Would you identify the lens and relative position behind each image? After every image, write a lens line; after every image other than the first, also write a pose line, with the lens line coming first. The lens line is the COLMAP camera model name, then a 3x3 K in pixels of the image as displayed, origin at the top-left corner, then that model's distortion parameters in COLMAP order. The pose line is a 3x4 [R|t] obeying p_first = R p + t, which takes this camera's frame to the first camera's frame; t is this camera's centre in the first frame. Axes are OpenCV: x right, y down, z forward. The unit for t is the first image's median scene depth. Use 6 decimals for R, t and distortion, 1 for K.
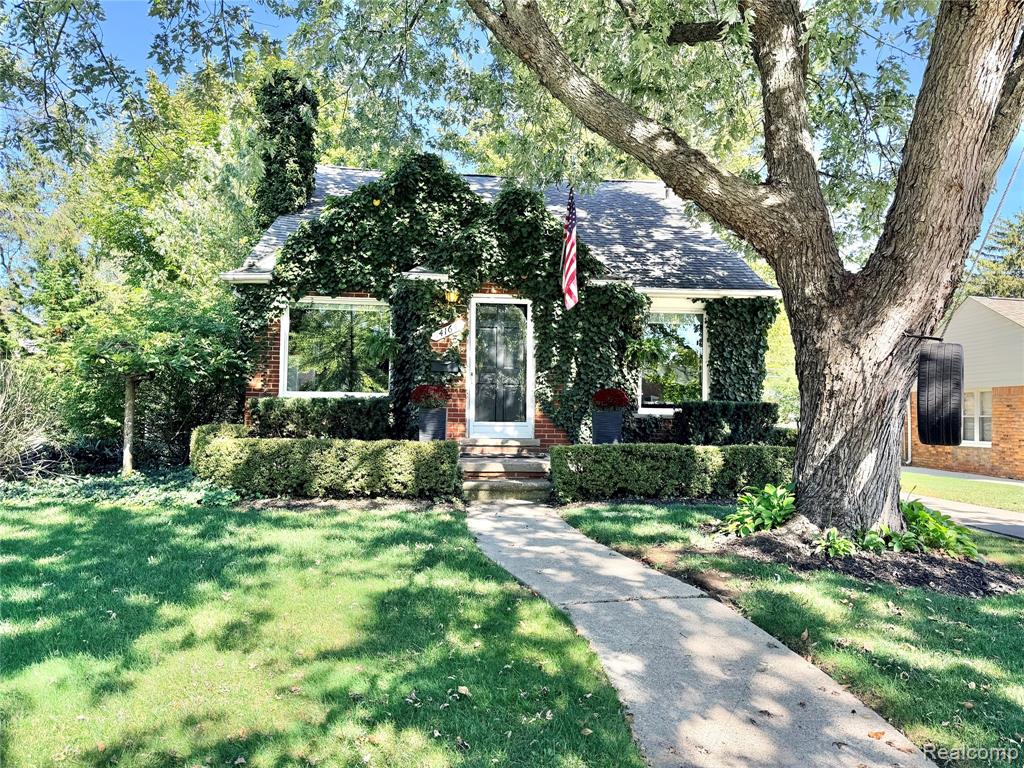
lens RADIAL K [[722.4, 0, 515.4], [0, 722.4, 388.2], [0, 0, 1]] dist [0.098668, -0.121460]
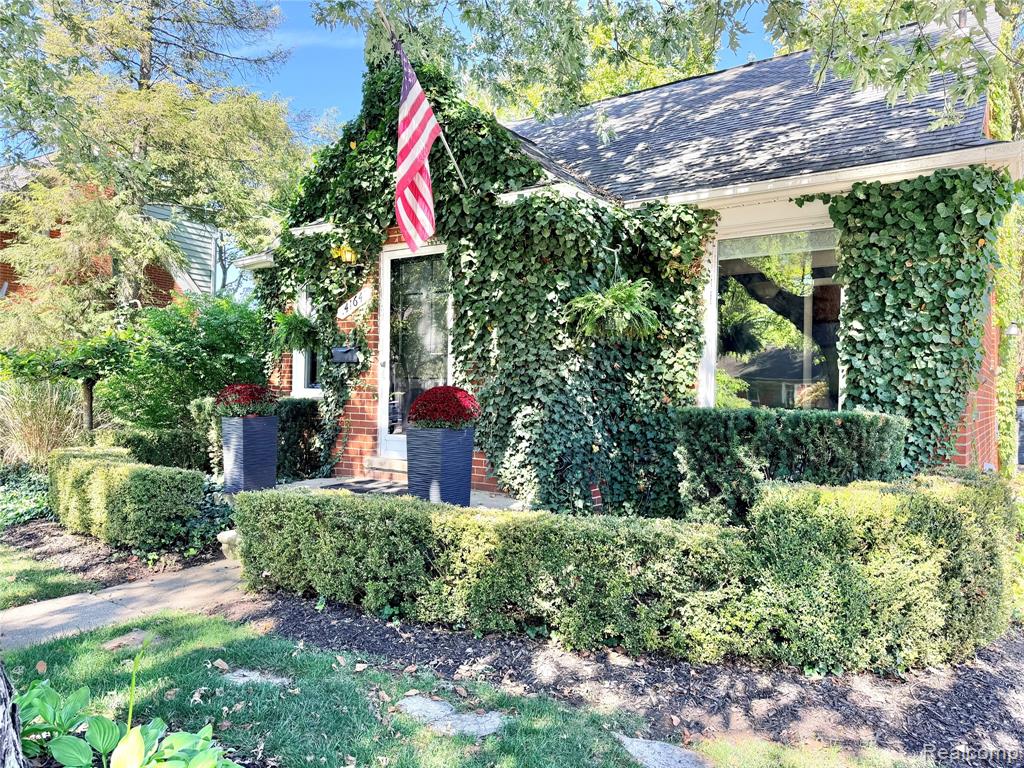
lens RADIAL K [[722.4, 0, 515.4], [0, 722.4, 388.2], [0, 0, 1]] dist [0.098668, -0.121460]
pose [[0.756627, -0.003406, -0.653838, 0.479839], [0.018261, 0.999706, 0.015925, -0.005751], [0.653592, -0.023989, 0.756467, 0.557760]]
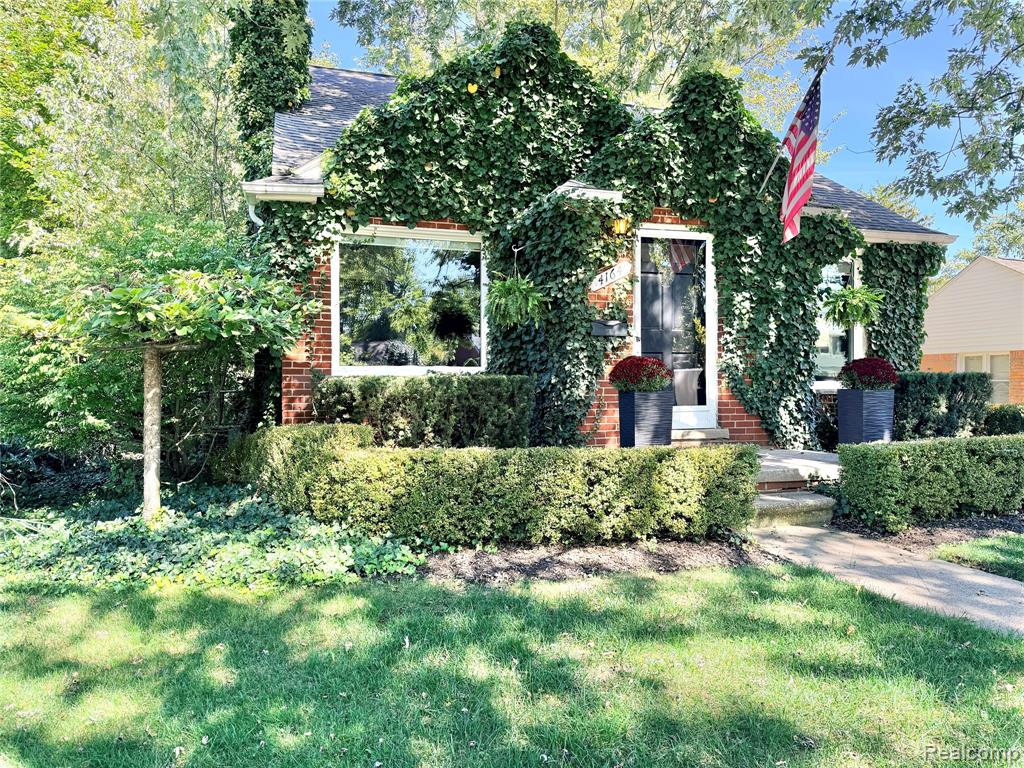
lens RADIAL K [[722.4, 0, 515.4], [0, 722.4, 388.2], [0, 0, 1]] dist [0.098668, -0.121460]
pose [[0.977987, -0.018066, 0.207881, -0.322124], [0.008591, 0.998886, 0.046391, -0.005429], [-0.208488, -0.043584, 0.977053, 0.332638]]
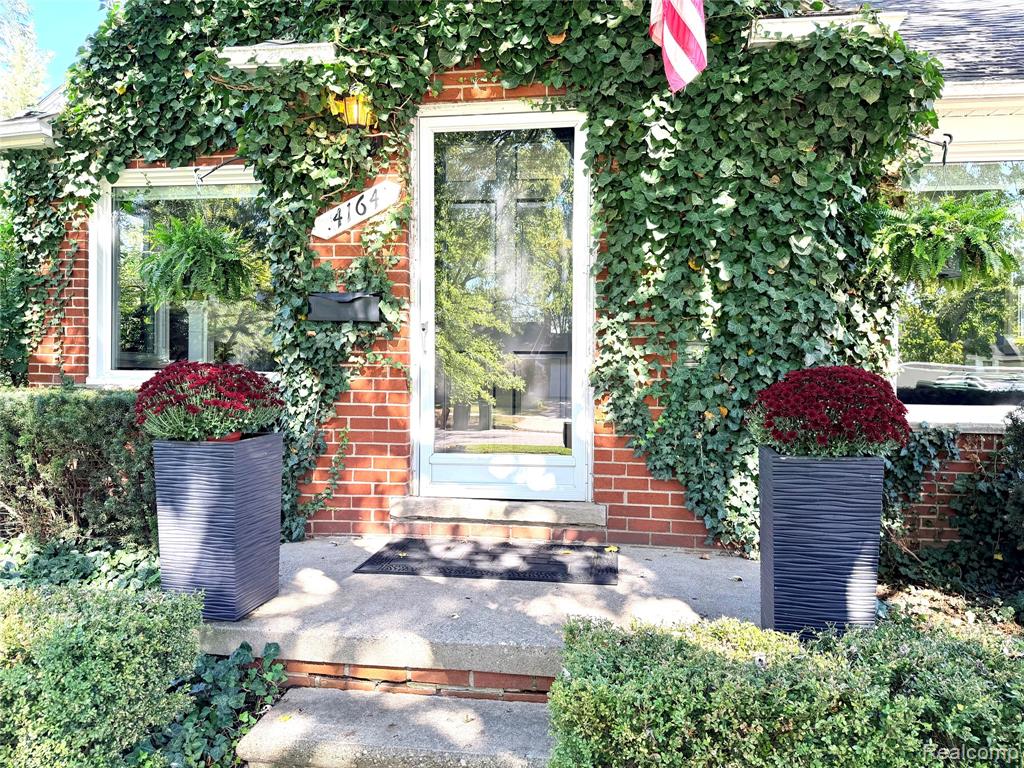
lens RADIAL K [[719.8, 0, 513.2], [0, 719.8, 393.5], [0, 0, 1]] dist [0.043761, -0.068379]
pose [[0.971105, 0.001272, -0.238650, 0.073017], [0.014115, 0.997929, 0.062755, -0.007628], [0.238236, -0.064310, 0.969076, 0.643311]]
